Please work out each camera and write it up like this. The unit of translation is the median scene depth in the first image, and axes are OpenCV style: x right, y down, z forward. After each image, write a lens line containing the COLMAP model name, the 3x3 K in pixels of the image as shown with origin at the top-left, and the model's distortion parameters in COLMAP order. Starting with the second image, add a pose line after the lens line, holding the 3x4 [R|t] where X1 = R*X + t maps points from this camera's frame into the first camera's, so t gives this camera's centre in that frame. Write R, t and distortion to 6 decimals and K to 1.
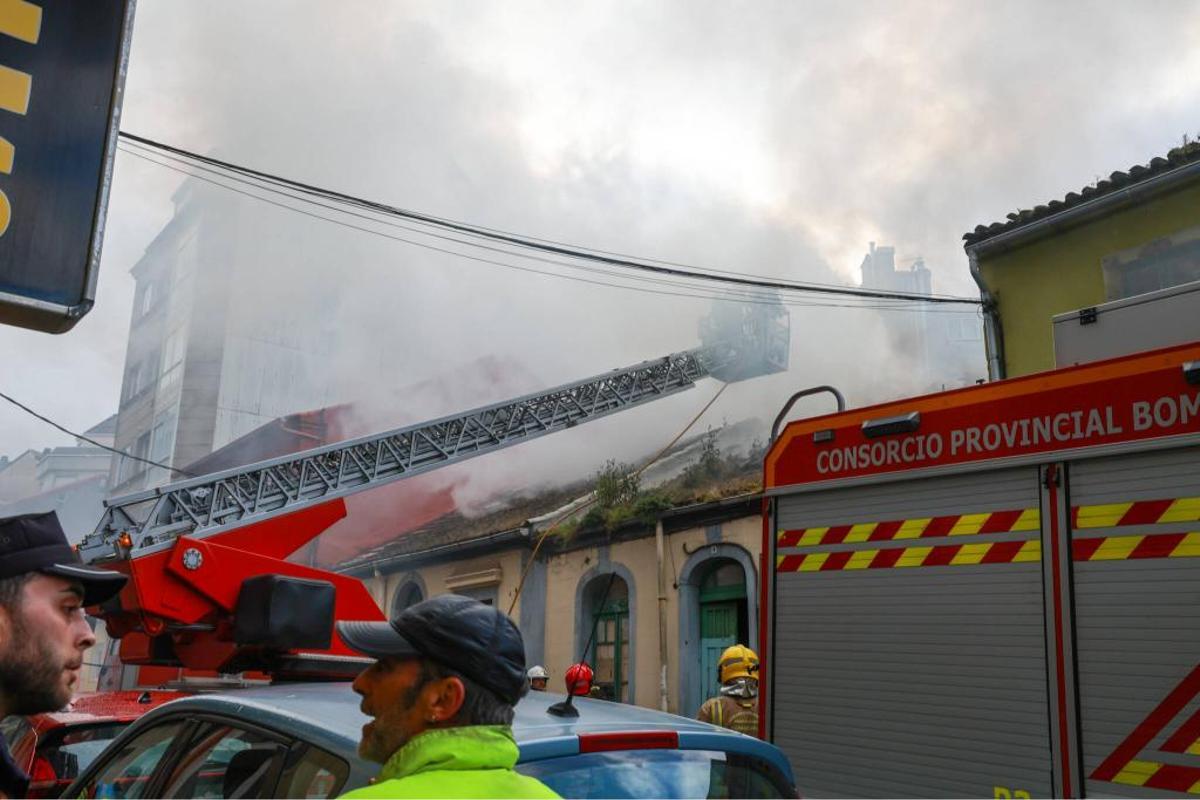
lens RADIAL K [[1103.8, 0, 600.2], [0, 1103.8, 402.4], [0, 0, 1]] dist [-0.009181, 0.089305]
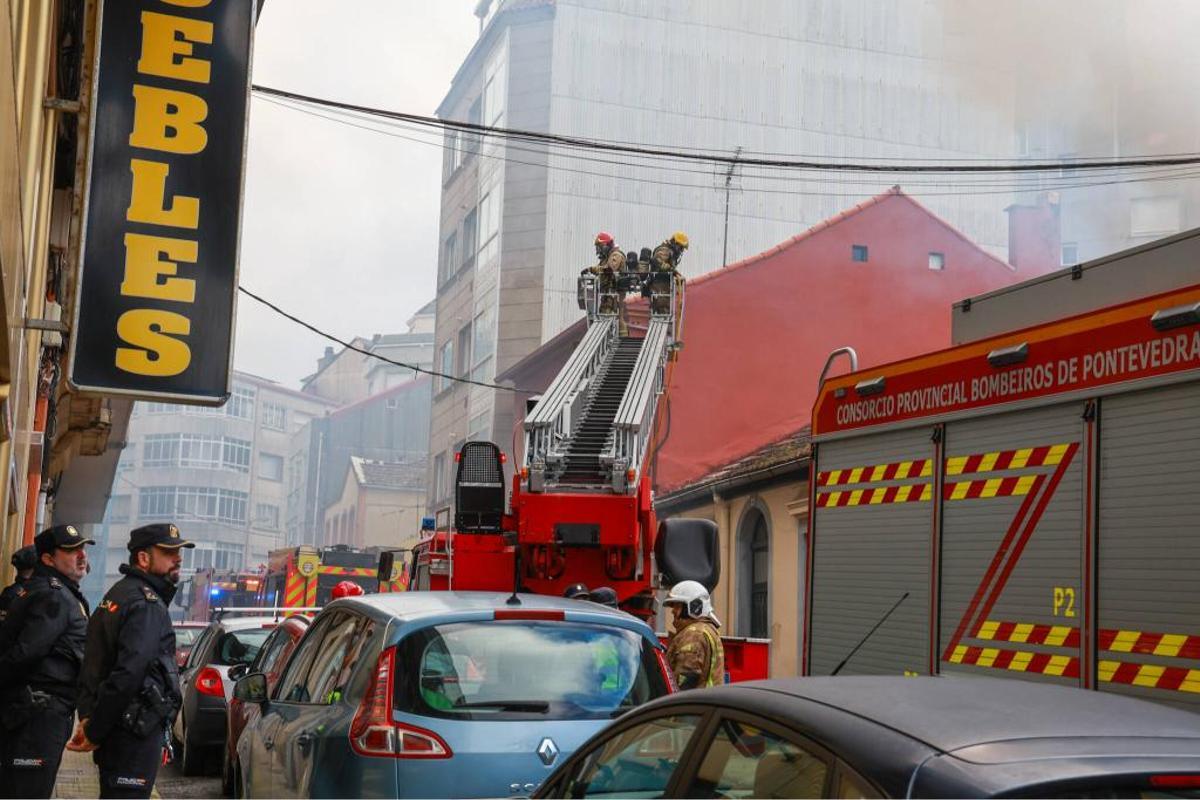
lens RADIAL K [[1752.0, 0, 577.1], [0, 1752.0, 401.8], [0, 0, 1]] dist [0.090624, 0.016527]
pose [[0.934403, -0.039426, -0.354029, 0.313951], [0.076731, 0.992802, 0.091956, -0.080159], [0.347855, -0.113089, 0.930703, -0.437170]]
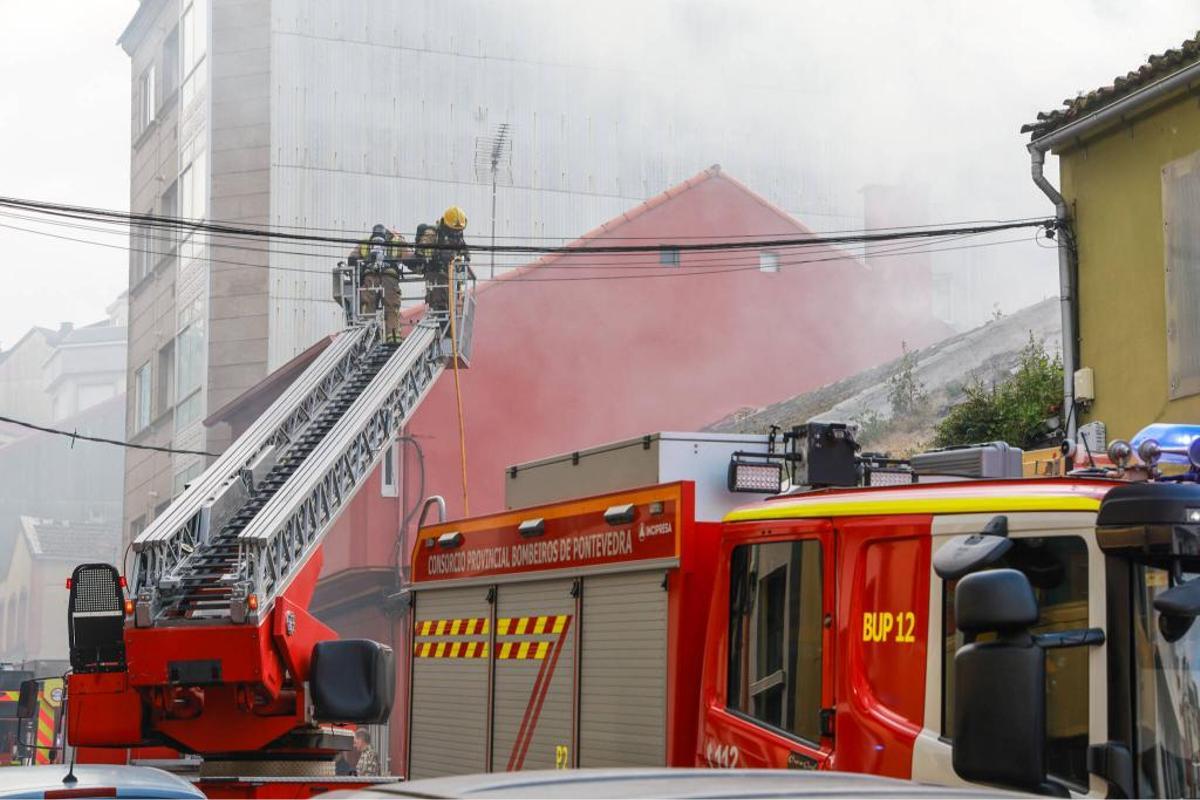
lens RADIAL K [[2695.2, 0, 602.9], [0, 2695.2, 404.6], [0, 0, 1]] dist [0.347720, -0.042754]
pose [[0.955621, -0.061670, -0.288072, 0.633573], [0.096295, 0.989519, 0.107606, -0.212068], [0.278417, -0.130571, 0.951544, -0.867173]]
